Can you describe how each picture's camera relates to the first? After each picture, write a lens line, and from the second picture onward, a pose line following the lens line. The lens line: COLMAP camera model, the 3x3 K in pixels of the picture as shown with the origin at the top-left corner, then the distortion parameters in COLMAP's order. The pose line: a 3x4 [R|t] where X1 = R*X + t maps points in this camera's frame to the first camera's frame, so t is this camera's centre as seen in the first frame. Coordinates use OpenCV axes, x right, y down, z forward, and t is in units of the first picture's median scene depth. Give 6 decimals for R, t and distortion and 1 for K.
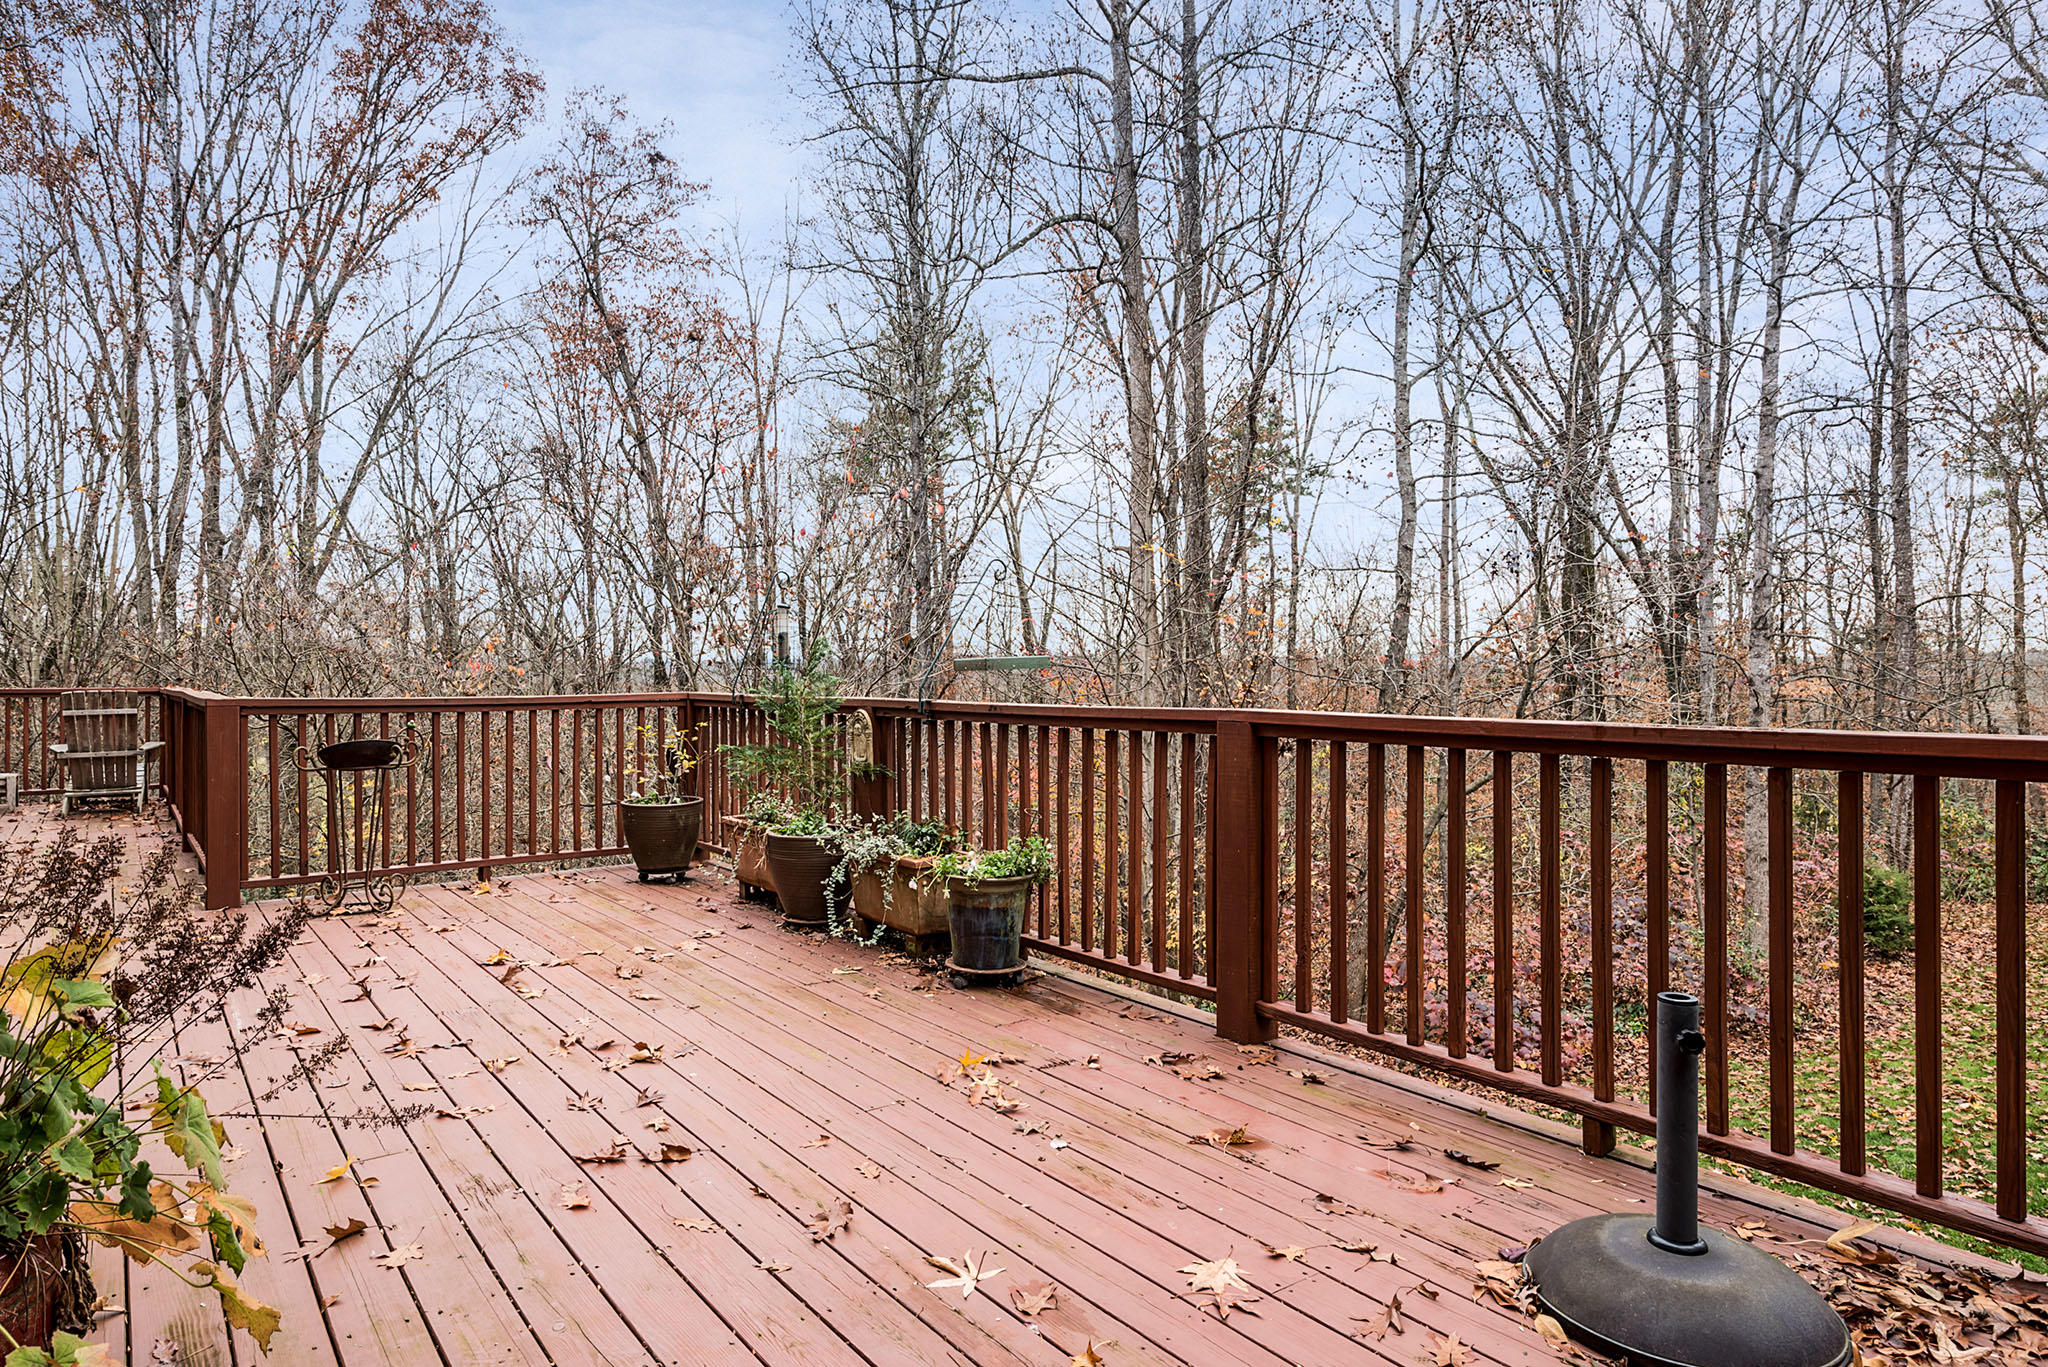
lens RADIAL K [[1150.5, 0, 1020.7], [0, 1150.5, 677.0], [0, 0, 1]] dist [0.020117, -0.000770]
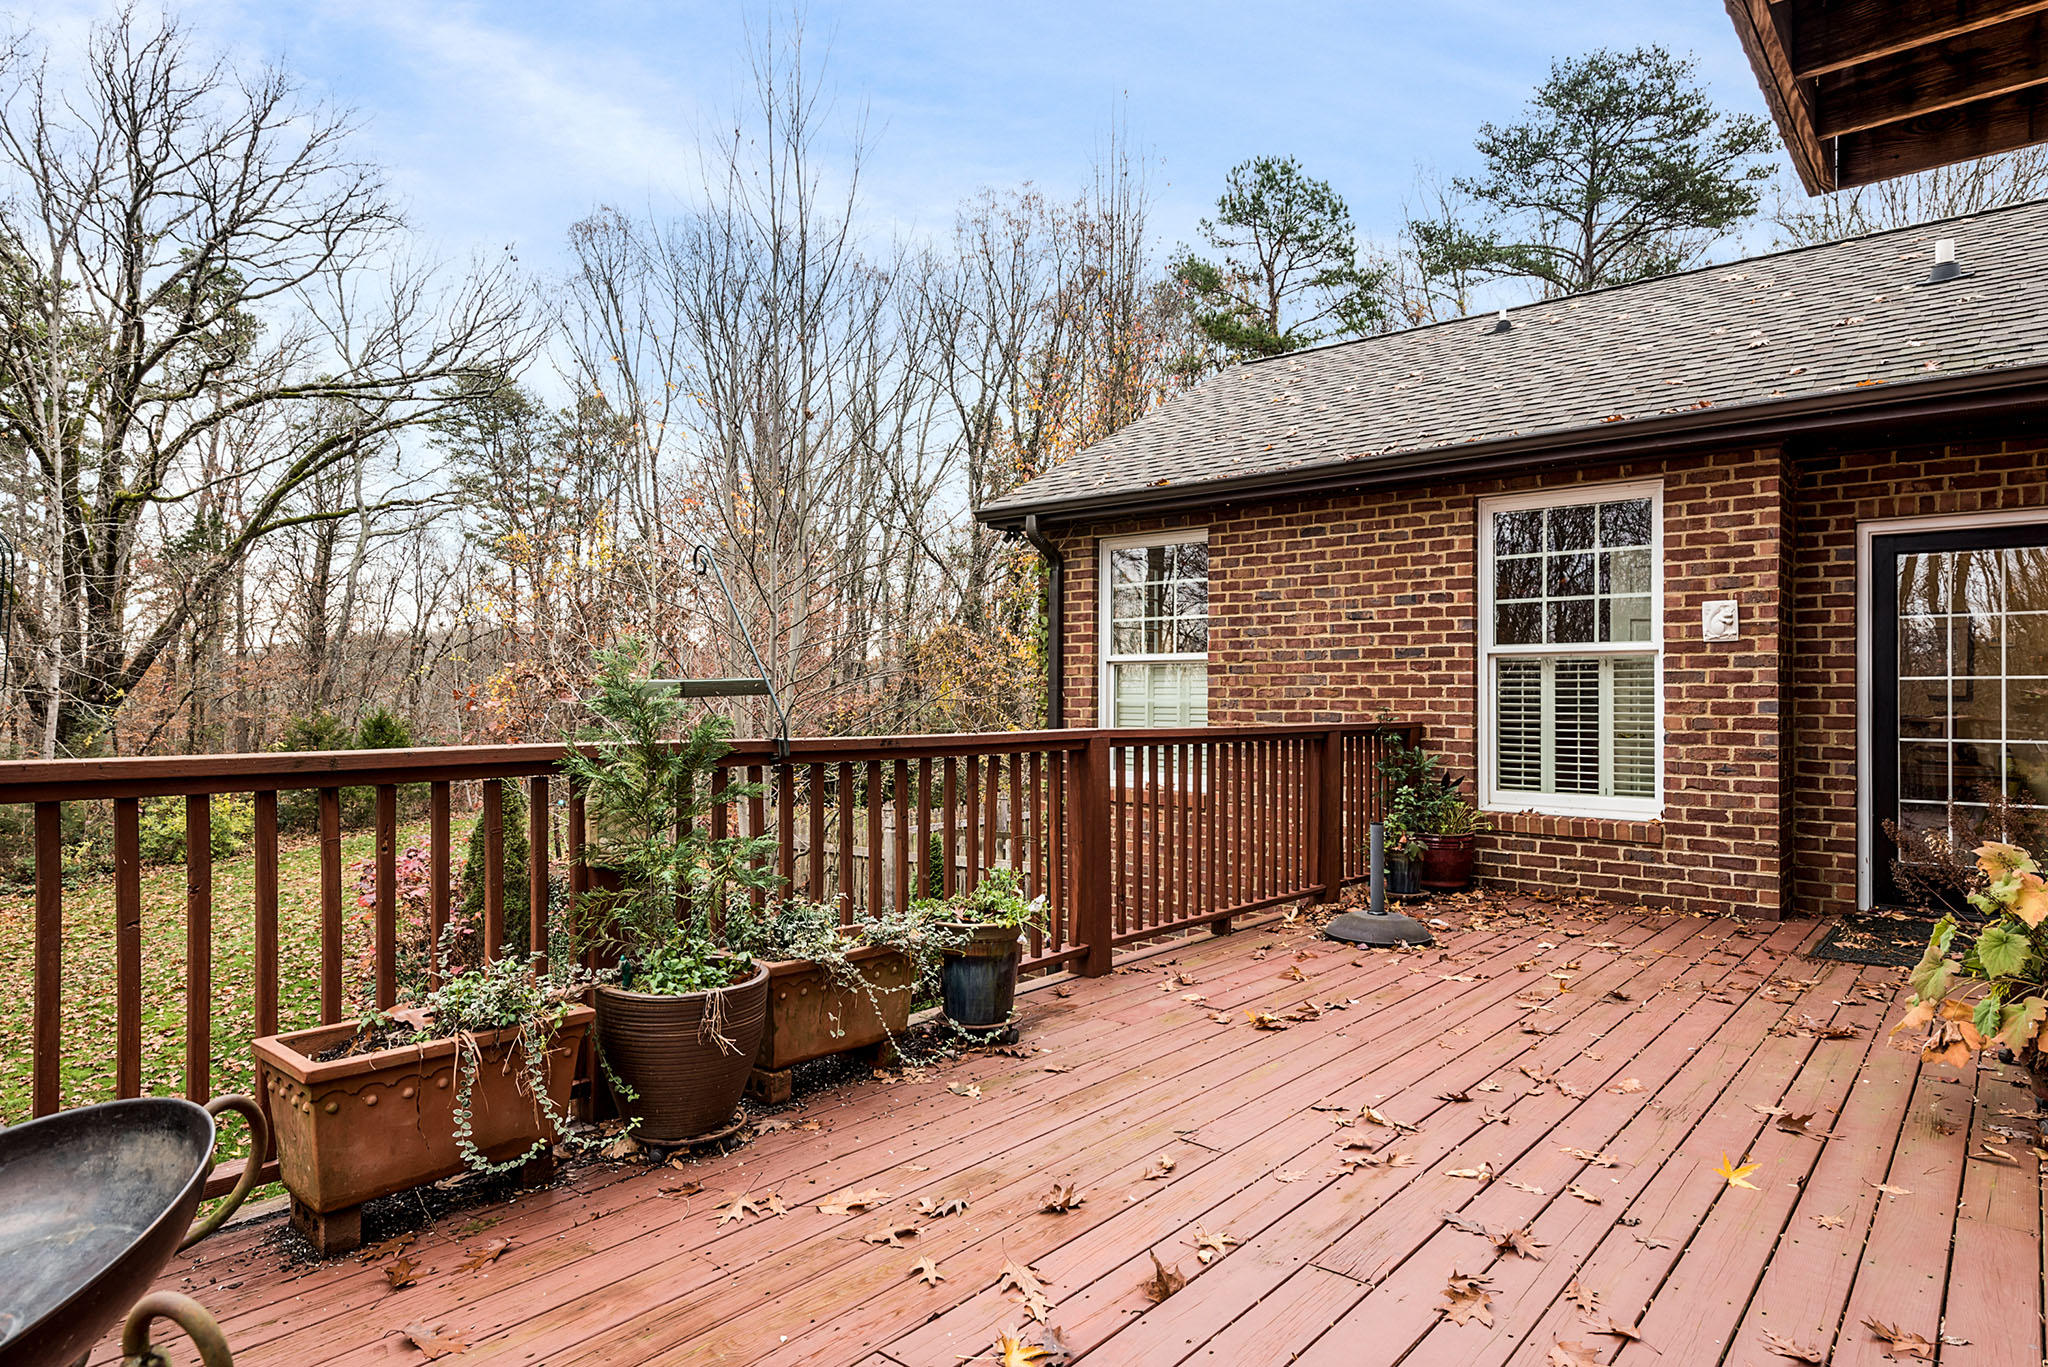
lens RADIAL K [[1150.5, 0, 1021.1], [0, 1150.5, 688.3], [0, 0, 1]] dist [0.020117, -0.000770]
pose [[-0.183433, 0.003660, 0.983025, -1.181106], [0.003263, 0.999990, -0.003114, -0.007119], [-0.983027, 0.002636, -0.183443, 1.448298]]
